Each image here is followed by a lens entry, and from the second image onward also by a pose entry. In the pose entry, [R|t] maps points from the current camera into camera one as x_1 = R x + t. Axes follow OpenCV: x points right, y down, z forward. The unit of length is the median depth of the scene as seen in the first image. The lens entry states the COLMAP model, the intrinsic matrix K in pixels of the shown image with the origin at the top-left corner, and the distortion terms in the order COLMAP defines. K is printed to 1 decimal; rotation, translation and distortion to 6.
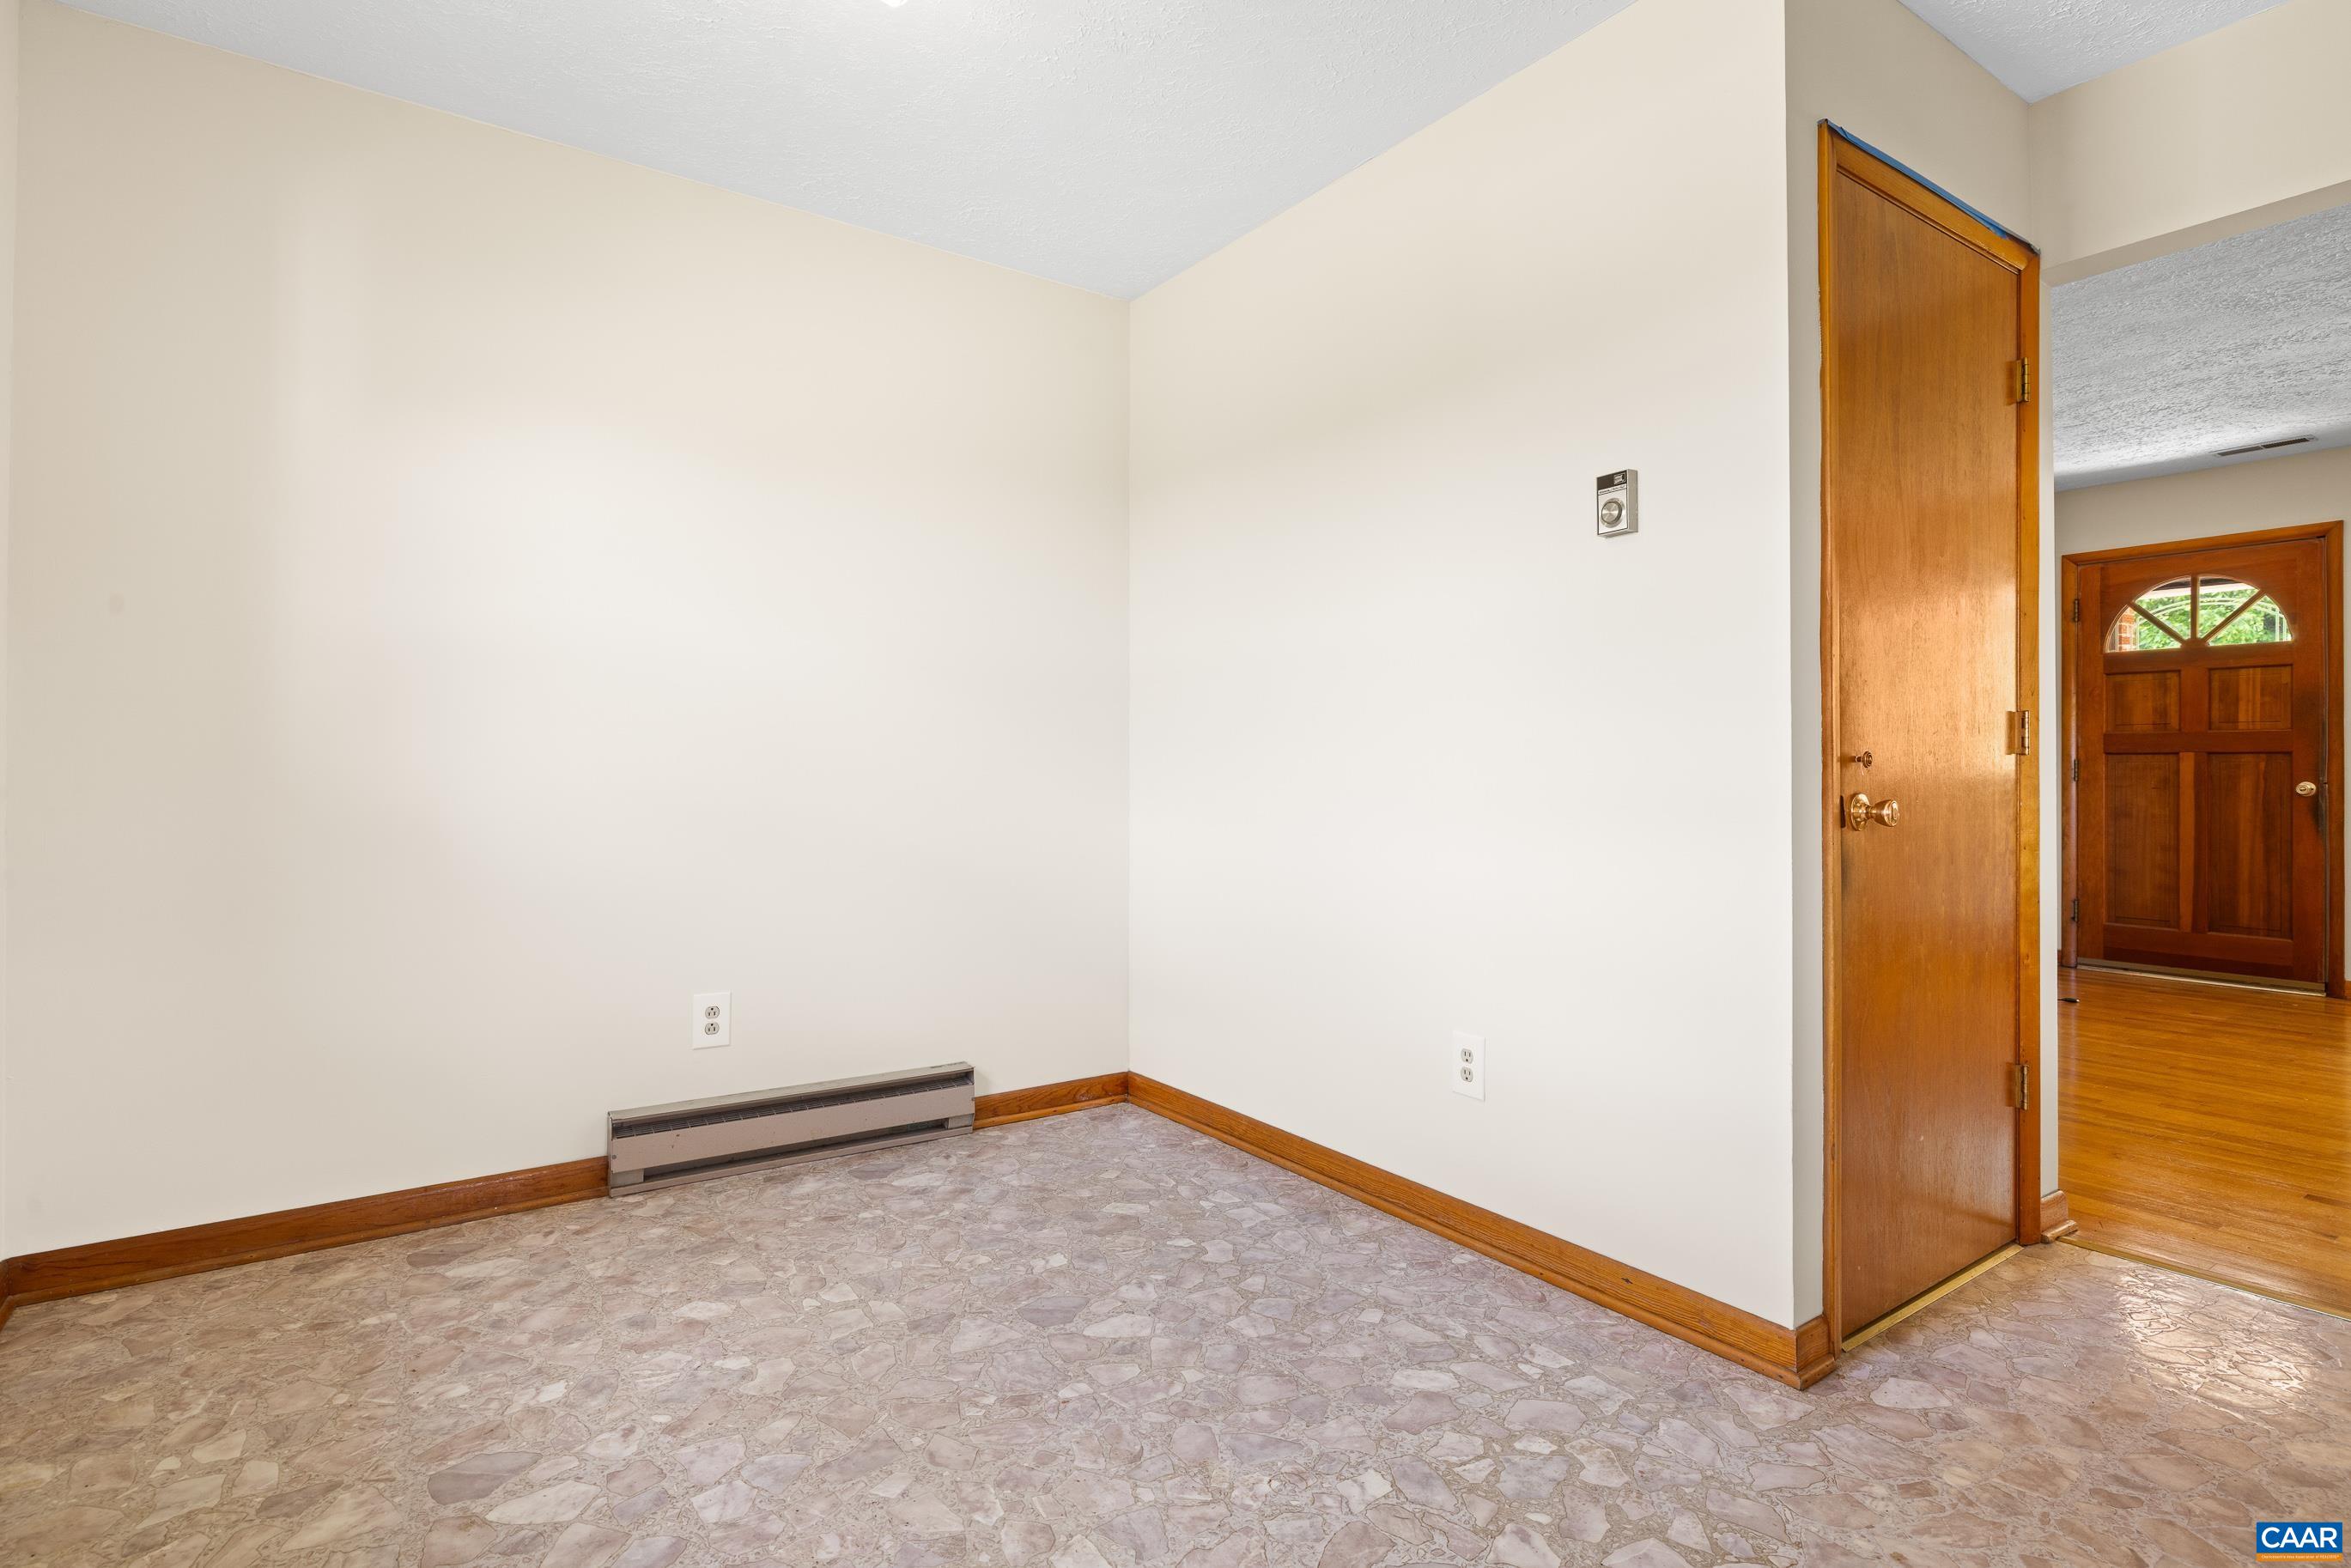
lens RADIAL K [[1163.7, 0, 1176.5], [0, 1163.7, 774.8], [0, 0, 1]] dist [-0.001655, 0.001663]
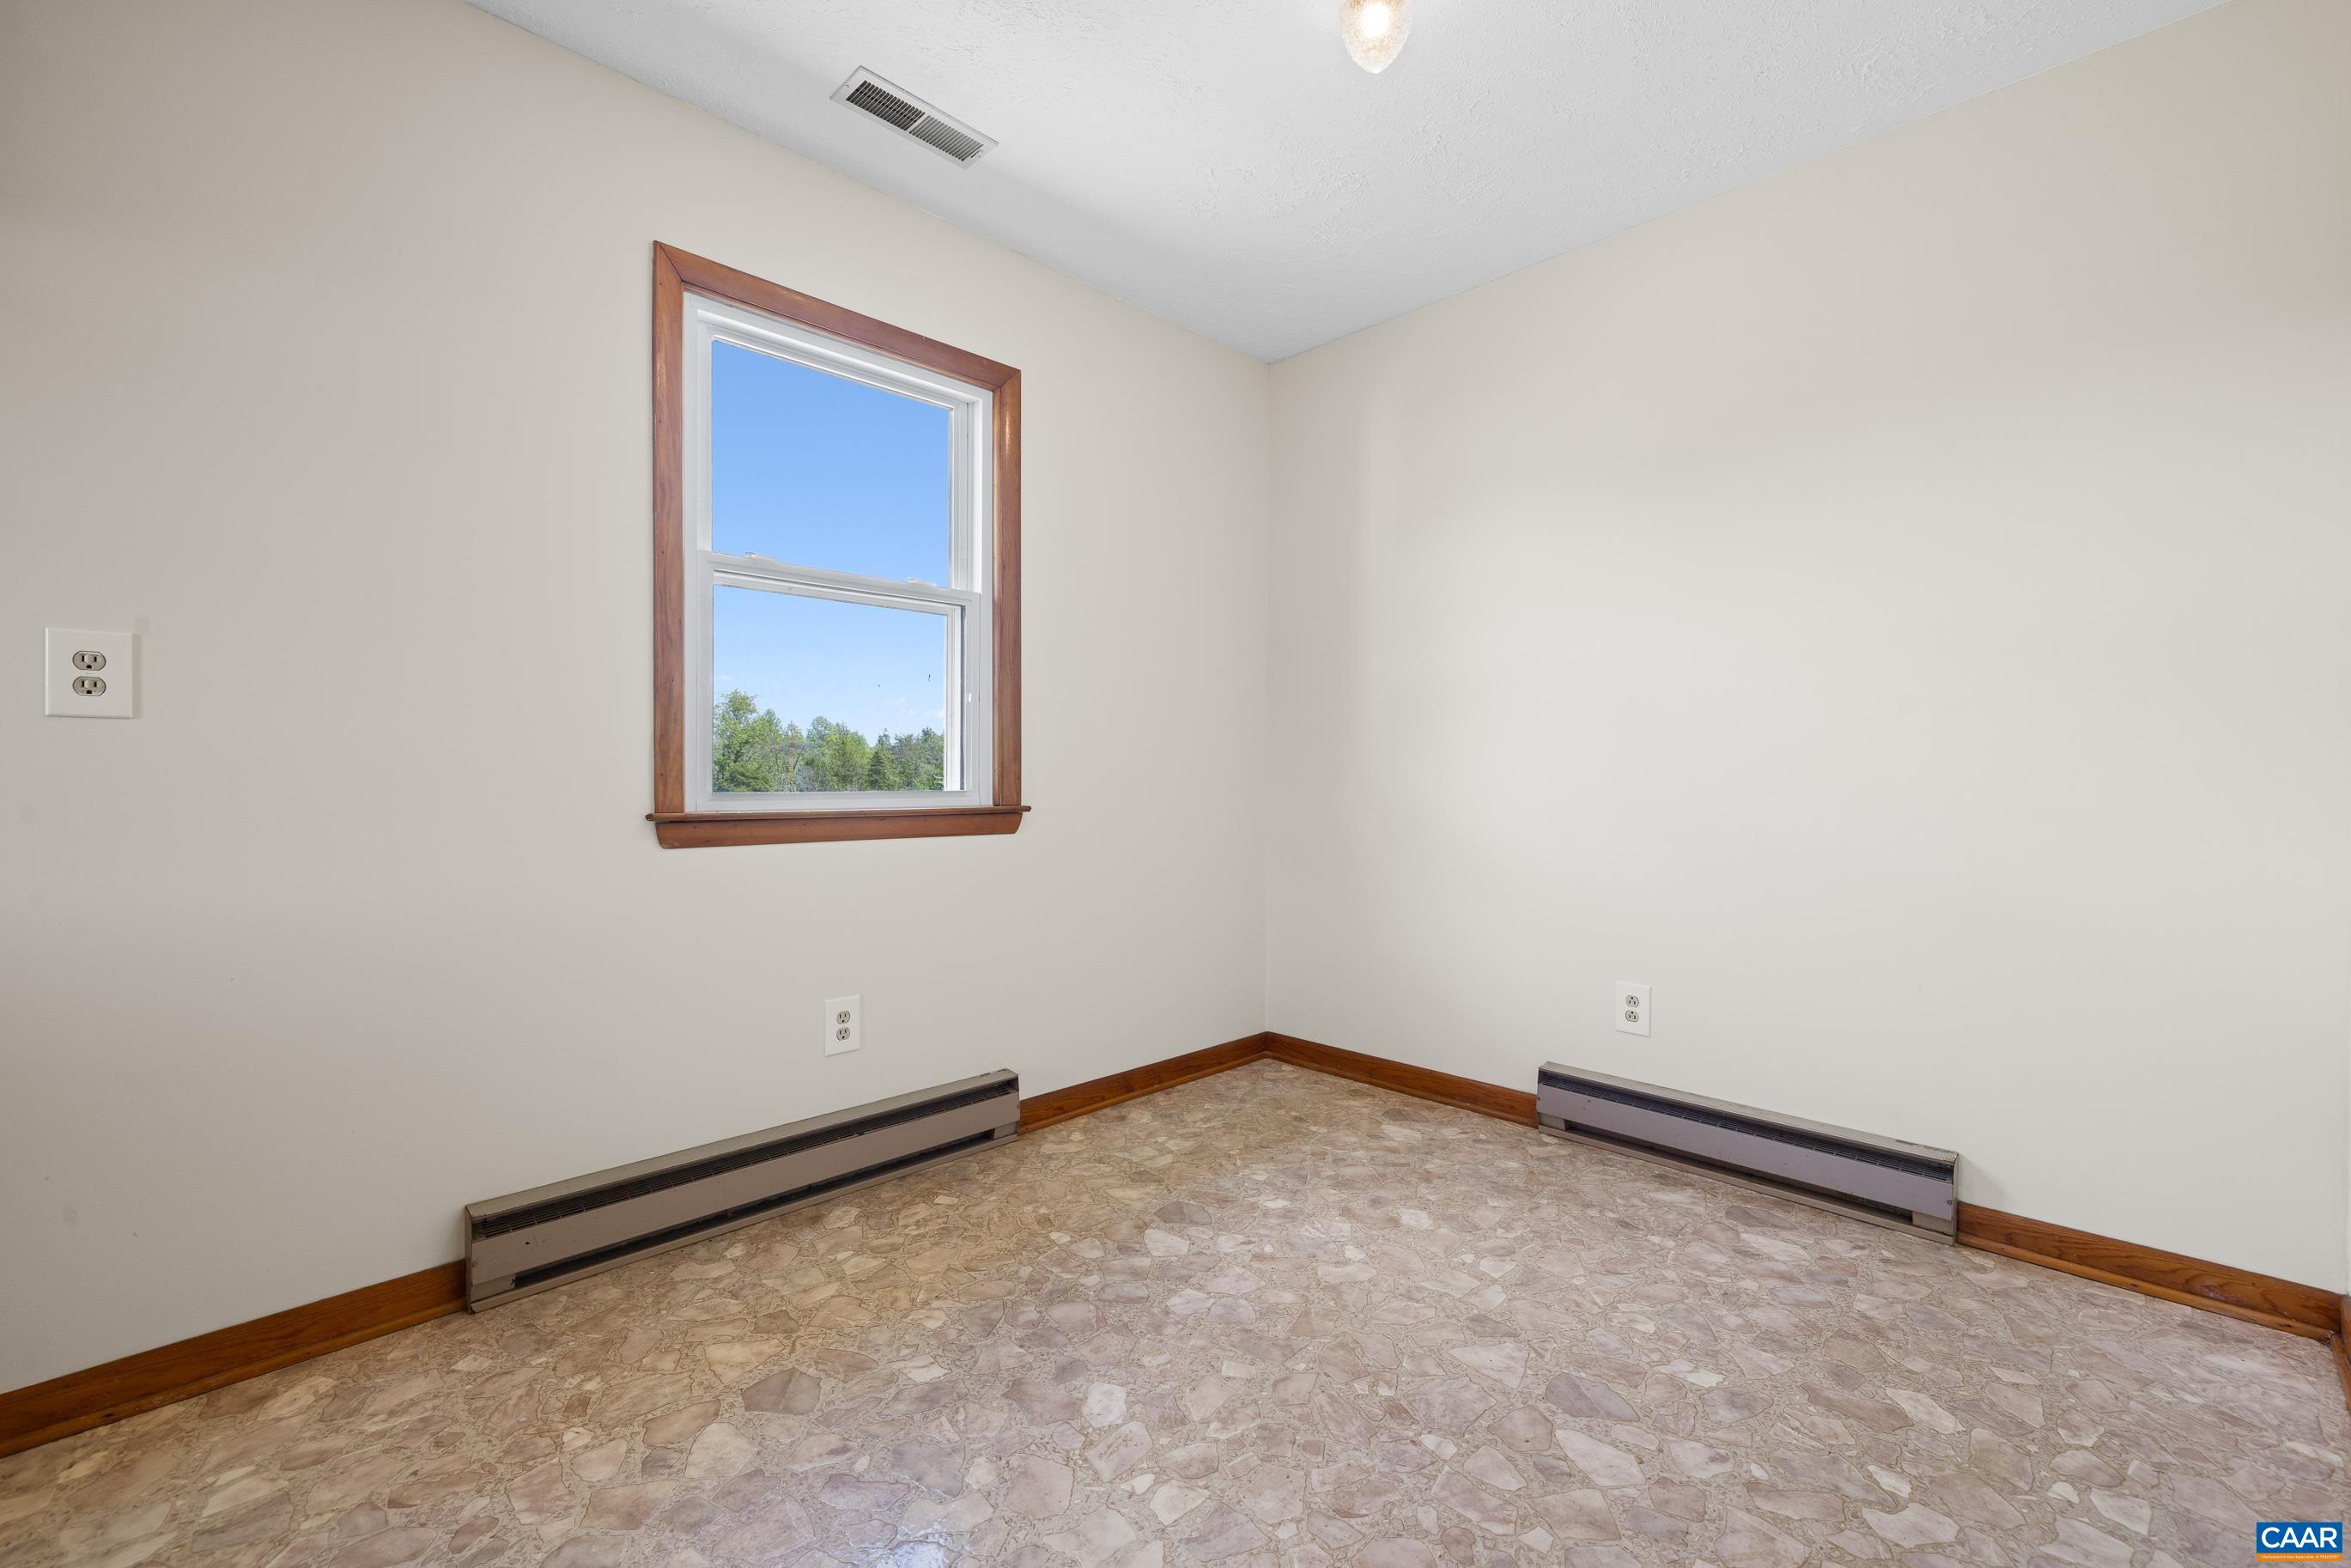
lens RADIAL K [[986.0, 0, 1180.8], [0, 986.0, 776.3], [0, 0, 1]] dist [-0.000248, 0.001811]
pose [[0.179610, 0.000805, -0.983738, 0.511193], [-0.003056, 0.999995, 0.000260, -0.002946], [0.983733, 0.002960, 0.179612, 0.515622]]
